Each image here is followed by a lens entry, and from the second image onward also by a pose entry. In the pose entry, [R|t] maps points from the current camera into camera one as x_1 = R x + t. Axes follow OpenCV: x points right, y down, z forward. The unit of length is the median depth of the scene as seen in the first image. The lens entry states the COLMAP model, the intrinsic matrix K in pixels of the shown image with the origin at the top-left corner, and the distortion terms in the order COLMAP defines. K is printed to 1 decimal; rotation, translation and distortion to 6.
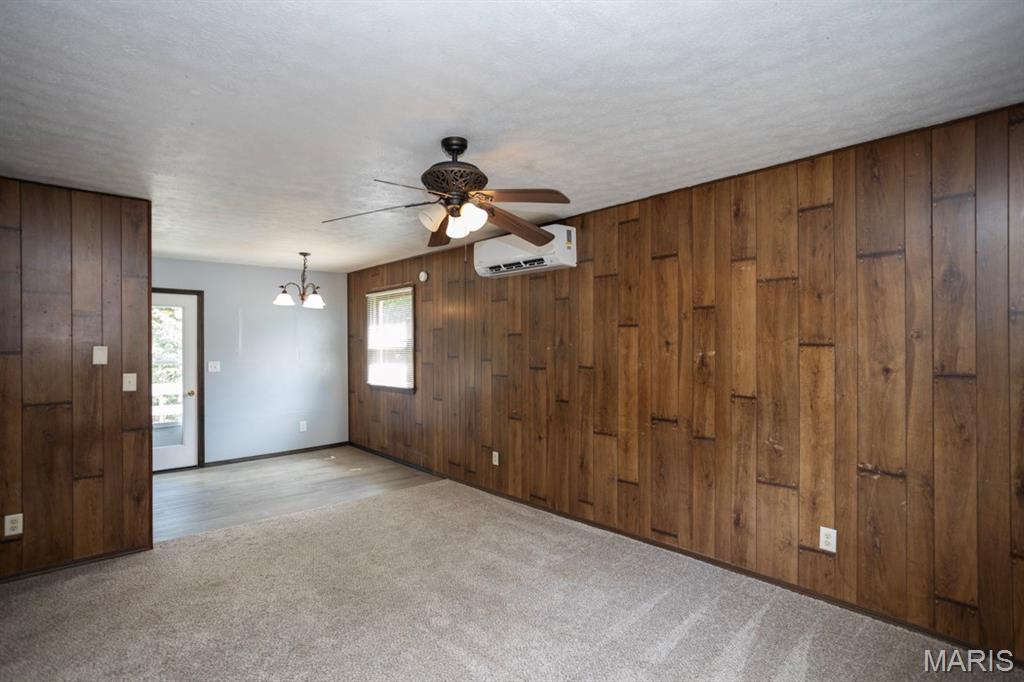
lens RADIAL K [[481.5, 0, 511.0], [0, 481.5, 345.0], [0, 0, 1]] dist [-0.005210, 0.000405]
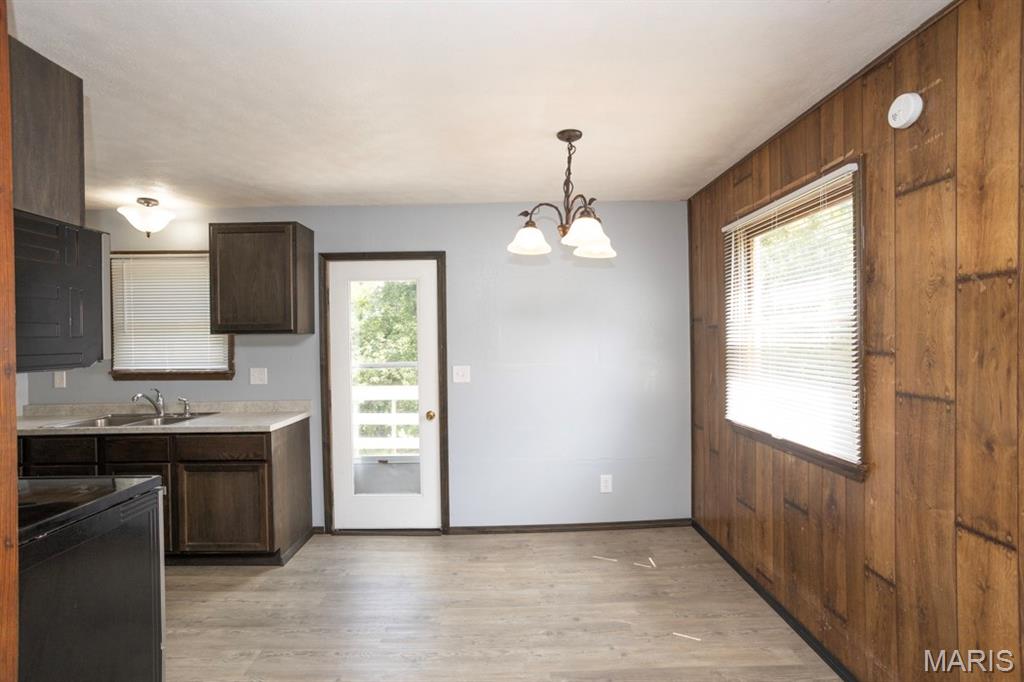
lens RADIAL K [[481.5, 0, 509.2], [0, 481.5, 343.3], [0, 0, 1]] dist [-0.005210, 0.000405]
pose [[0.735963, 0.001004, -0.677021, -0.155720], [0.007209, 0.999931, 0.009320, 0.000572], [0.676984, -0.011740, 0.735904, 0.584076]]
